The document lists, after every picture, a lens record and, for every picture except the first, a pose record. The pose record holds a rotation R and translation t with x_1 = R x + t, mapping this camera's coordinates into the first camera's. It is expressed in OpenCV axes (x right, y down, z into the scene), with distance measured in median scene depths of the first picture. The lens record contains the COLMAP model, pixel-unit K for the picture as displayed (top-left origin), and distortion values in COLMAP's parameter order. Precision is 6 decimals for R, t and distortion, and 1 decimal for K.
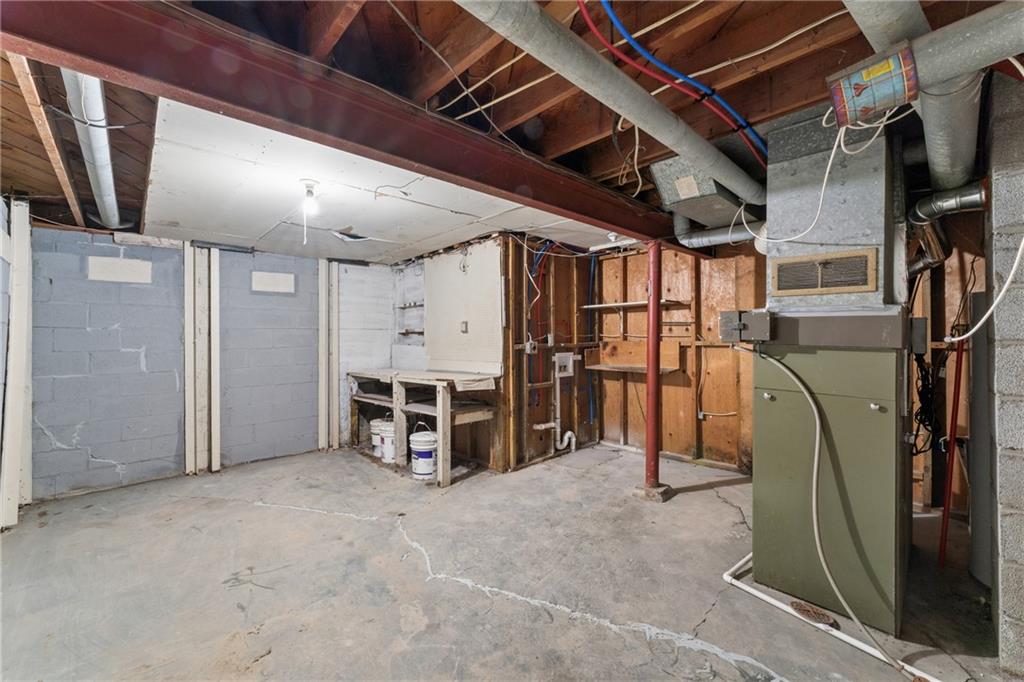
lens RADIAL K [[408.5, 0, 510.3], [0, 408.5, 336.6], [0, 0, 1]] dist [-0.000339, 0.000735]
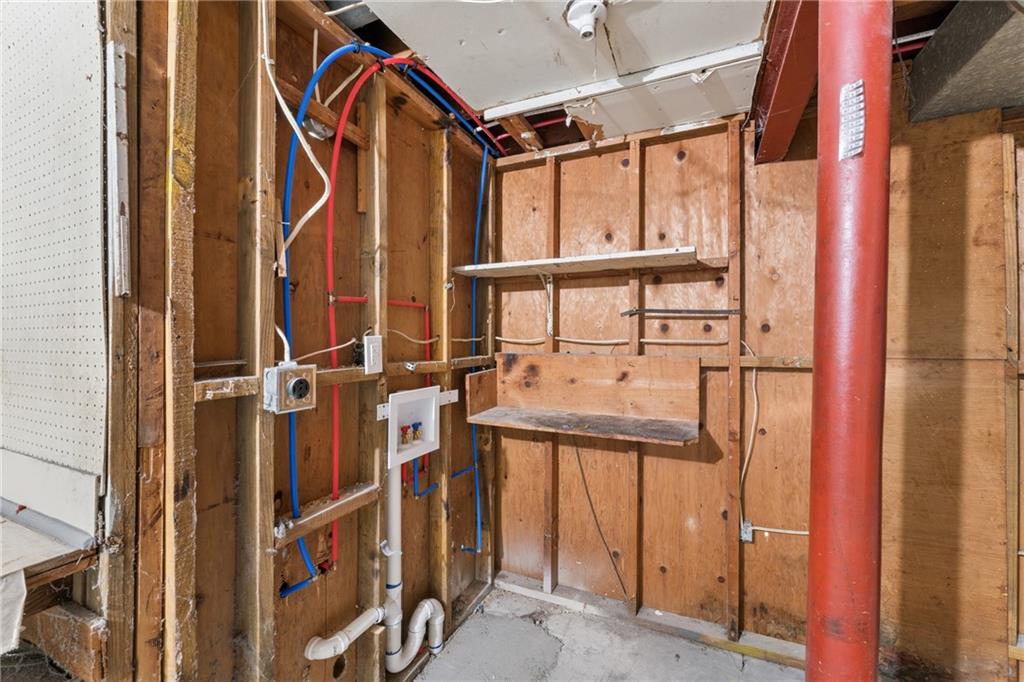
lens RADIAL K [[408.5, 0, 515.3], [0, 408.5, 336.4], [0, 0, 1]] dist [-0.000339, 0.000735]
pose [[0.924274, 0.008490, 0.381635, 0.076684], [-0.007847, 0.999964, -0.003241, -0.005081], [-0.381649, 0.000001, 0.924307, 0.635284]]
